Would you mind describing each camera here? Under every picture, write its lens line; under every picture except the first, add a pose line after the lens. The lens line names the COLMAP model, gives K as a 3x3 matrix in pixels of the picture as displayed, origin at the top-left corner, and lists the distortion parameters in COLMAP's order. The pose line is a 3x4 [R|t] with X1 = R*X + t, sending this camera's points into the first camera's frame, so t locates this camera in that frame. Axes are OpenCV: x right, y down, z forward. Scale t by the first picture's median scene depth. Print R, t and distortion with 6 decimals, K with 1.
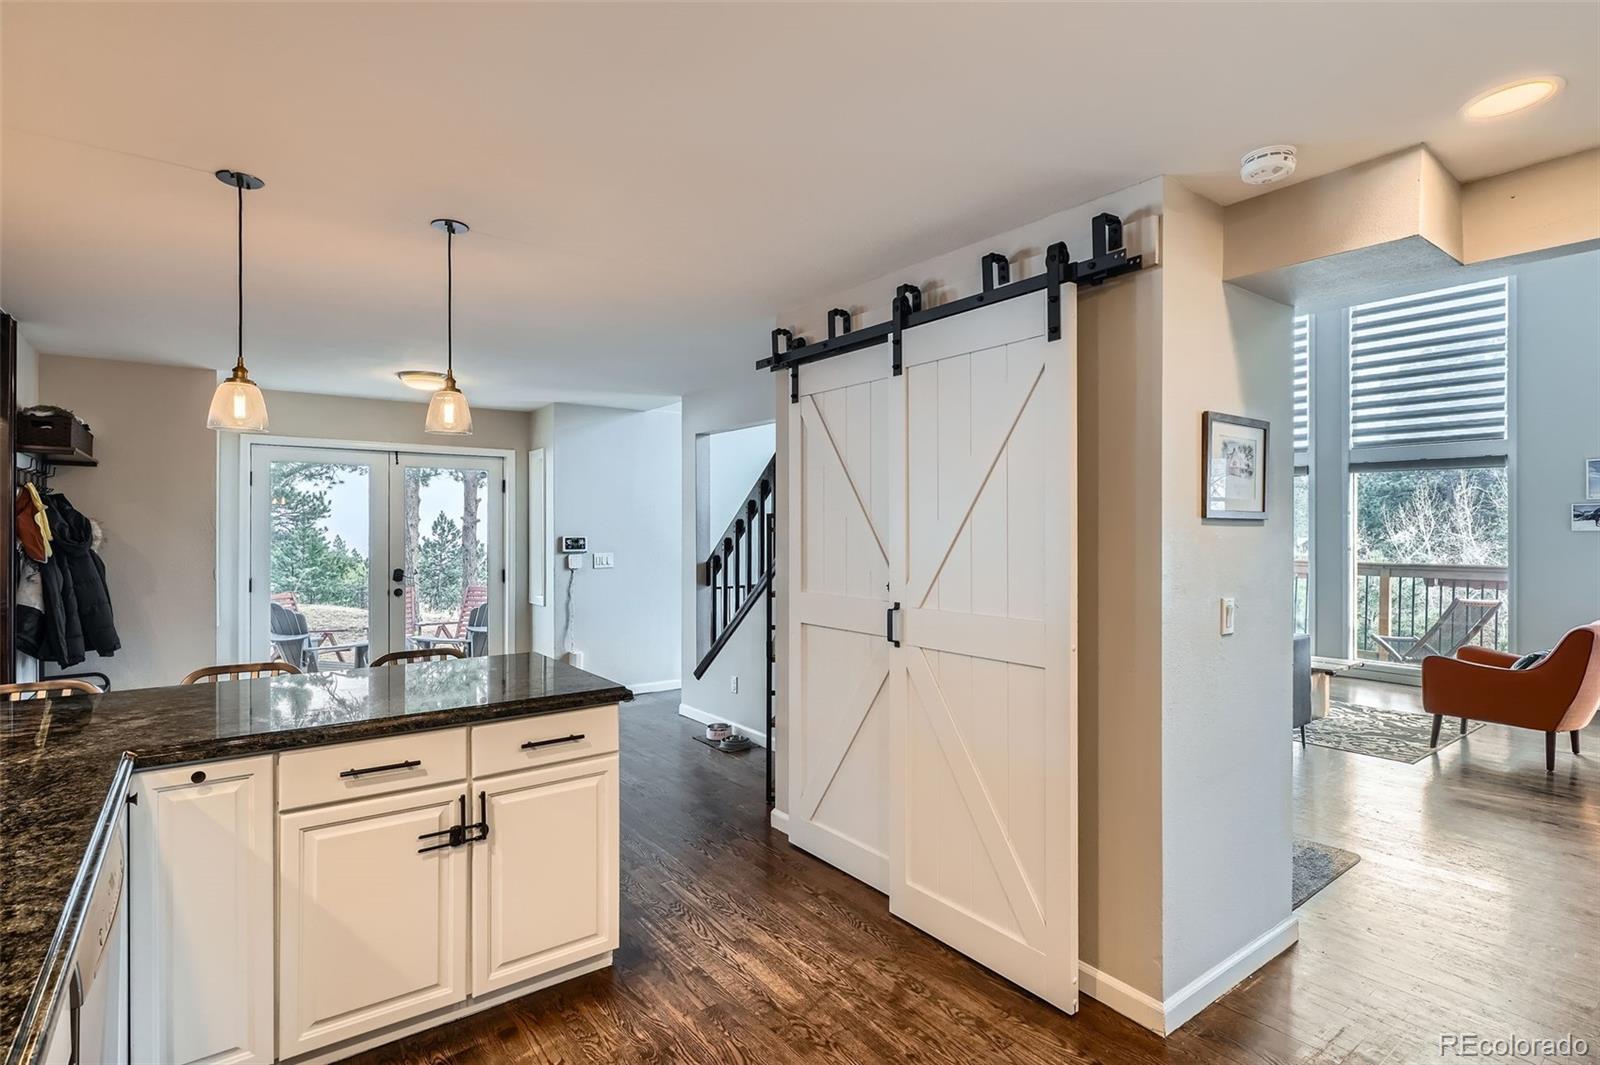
lens RADIAL K [[781.4, 0, 801.2], [0, 781.4, 532.0], [0, 0, 1]] dist [-0.000904, 0.001768]
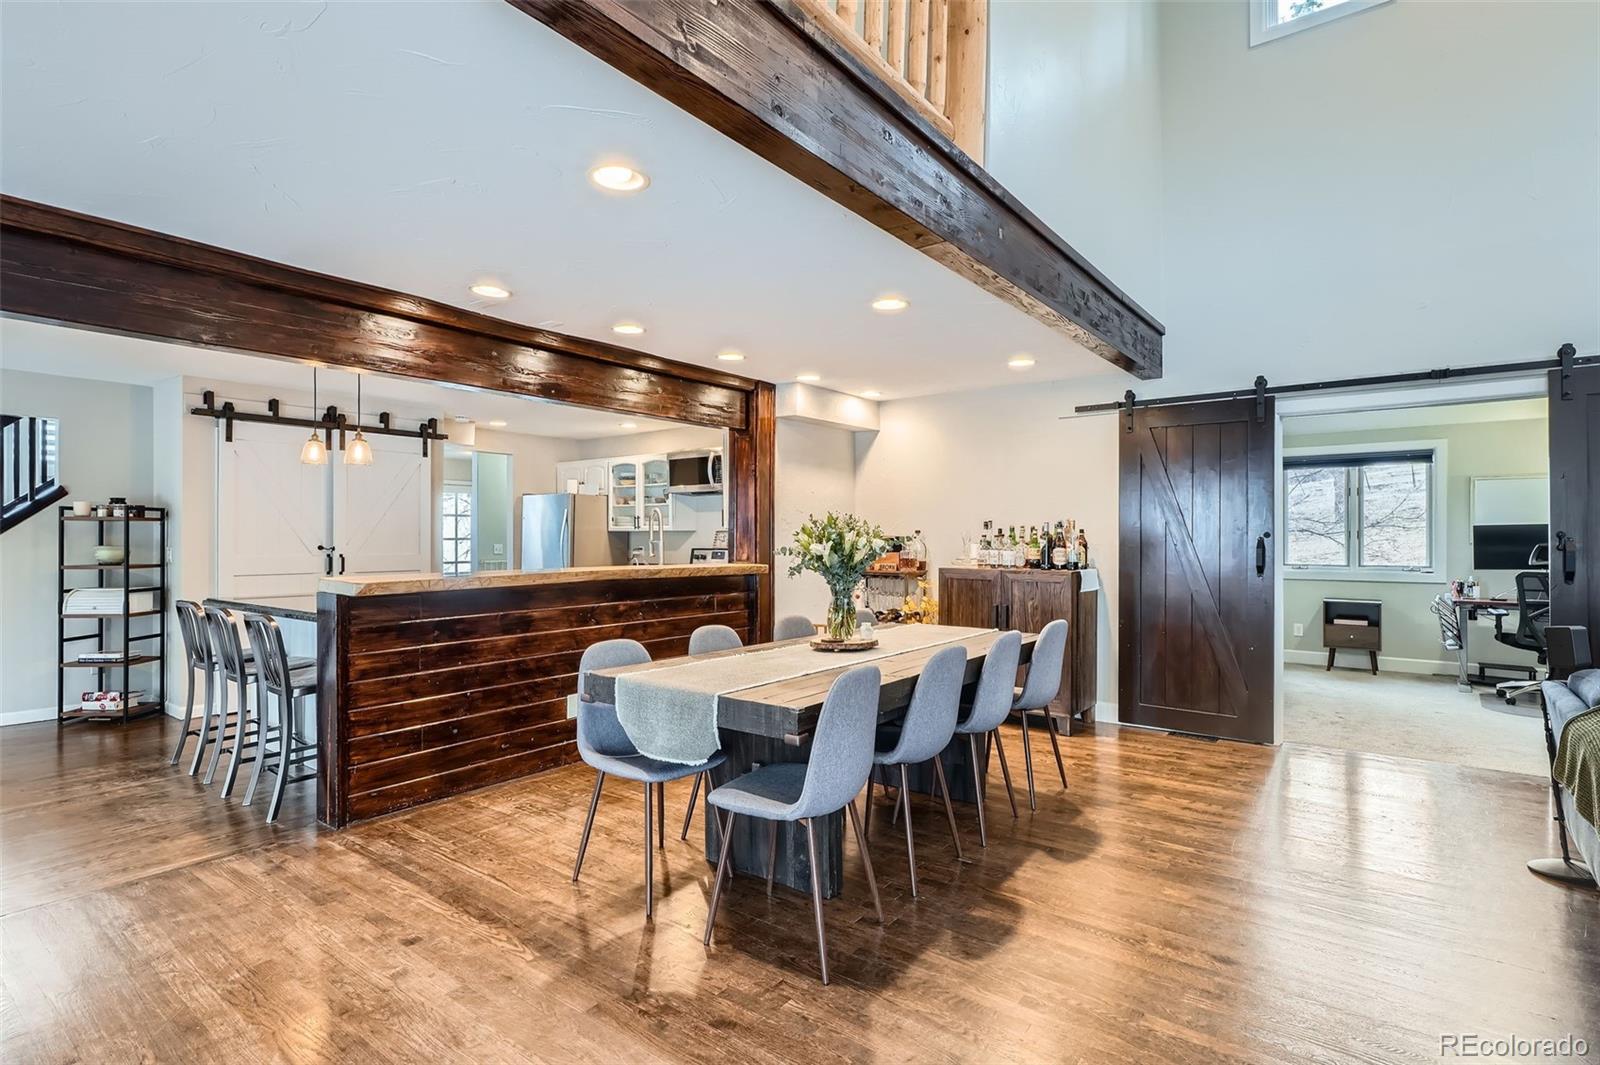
lens RADIAL K [[781.4, 0, 803.8], [0, 781.4, 533.8], [0, 0, 1]] dist [-0.000904, 0.001768]
pose [[-0.272118, 0.000639, 0.962264, -2.601777], [0.004479, 0.999990, 0.000603, 0.041577], [-0.962253, 0.004474, -0.272118, 0.398360]]
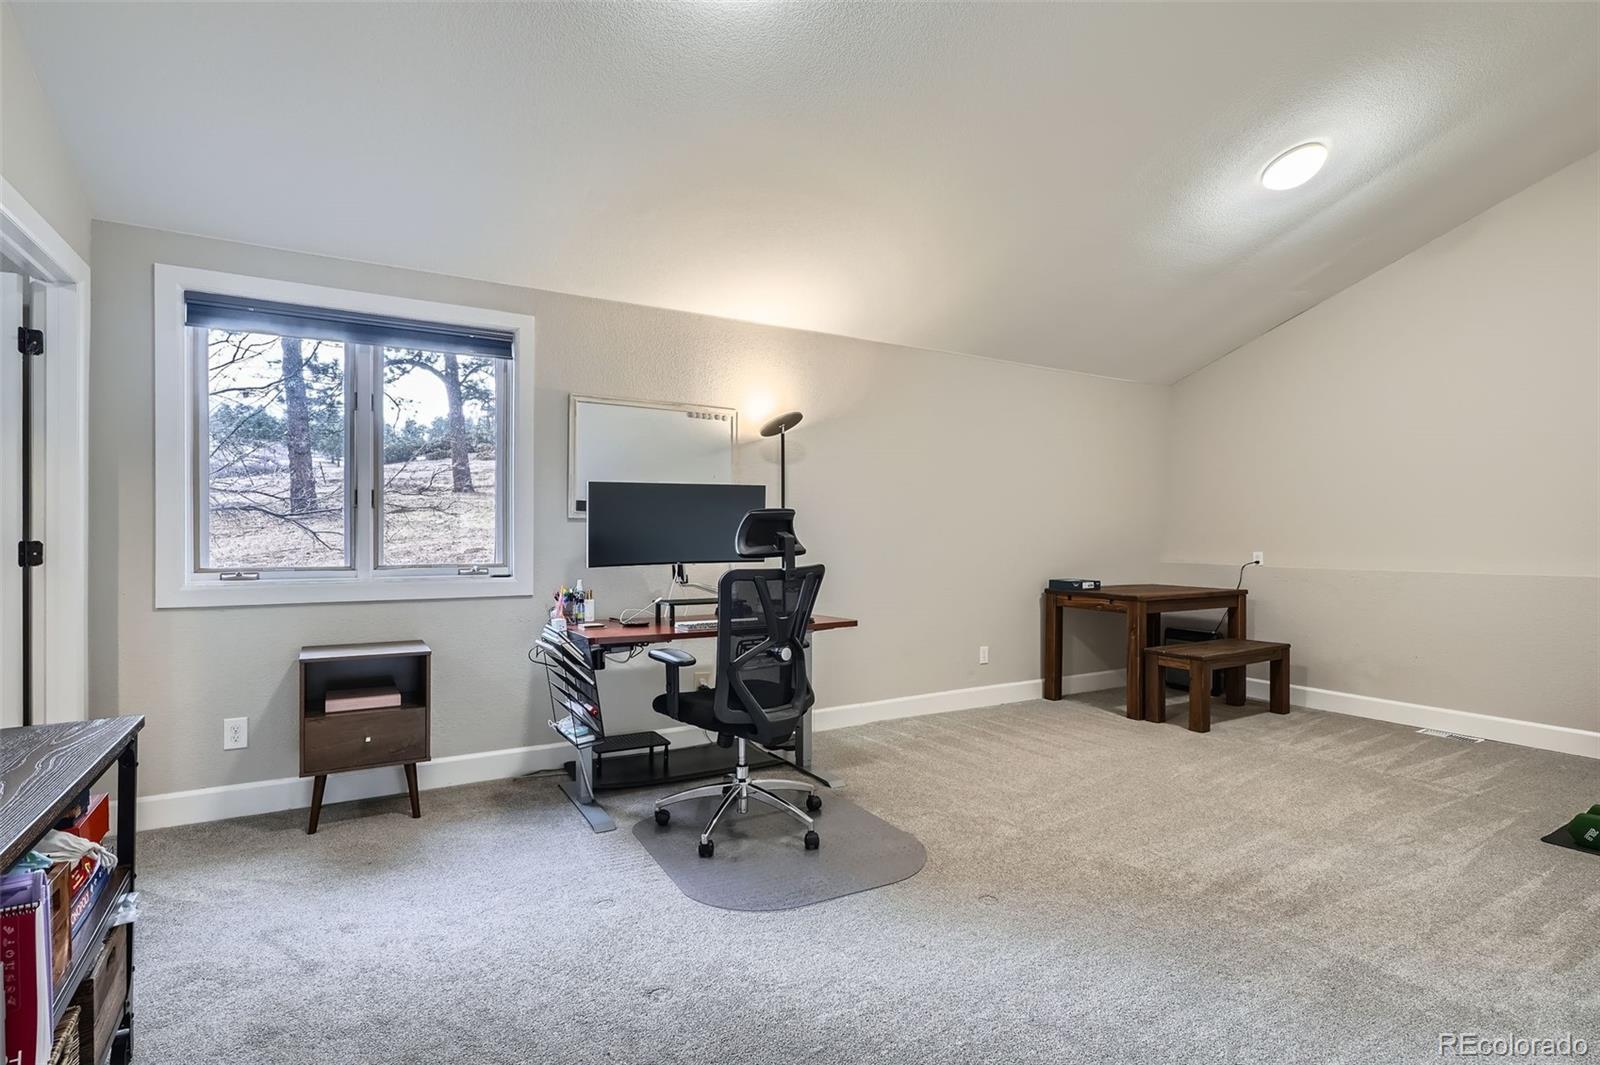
lens RADIAL K [[781.4, 0, 805.2], [0, 781.4, 533.9], [0, 0, 1]] dist [-0.000904, 0.001768]
pose [[-0.996052, -0.002329, 0.088743, -1.147306], [-0.001452, 0.999950, 0.009943, 0.101778], [-0.088762, 0.009775, -0.996005, -1.197763]]
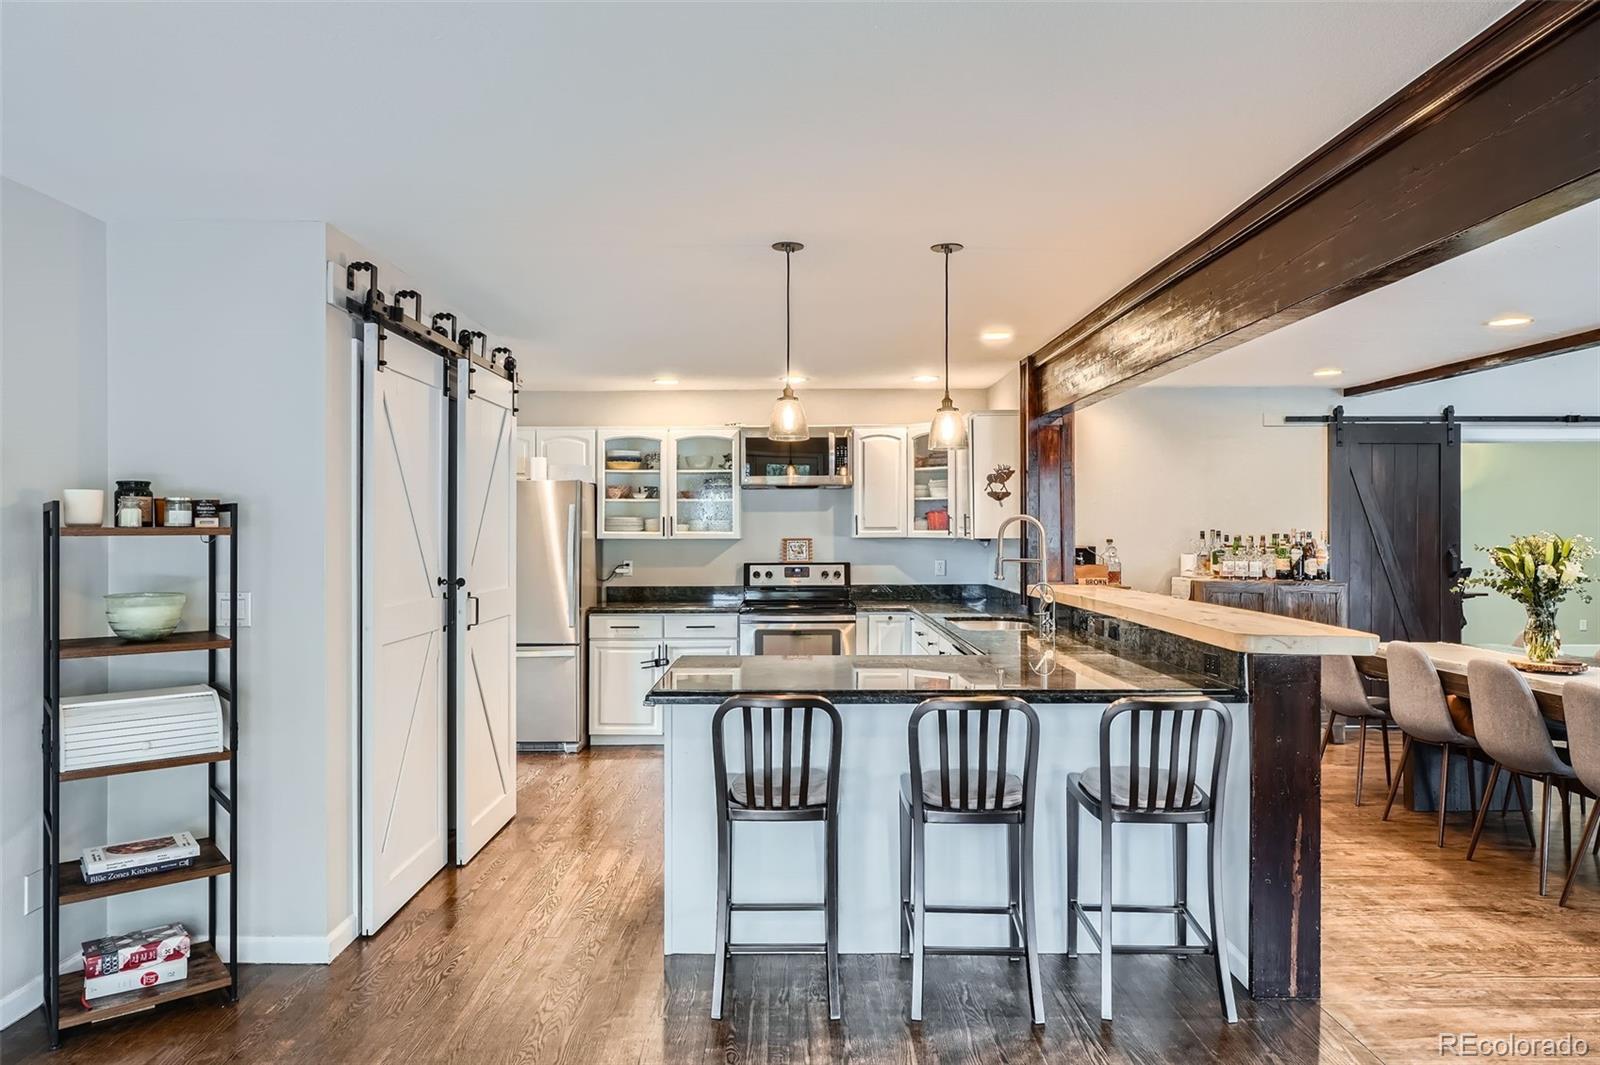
lens RADIAL K [[998.3, 0, 788.7], [0, 998.3, 528.2], [0, 0, 1]] dist [0.000271, 0.002460]
pose [[-0.796383, 0.000515, 0.604793, -1.297824], [0.003140, 0.999990, 0.003283, -0.009153], [-0.604785, 0.004513, -0.796376, 2.126040]]
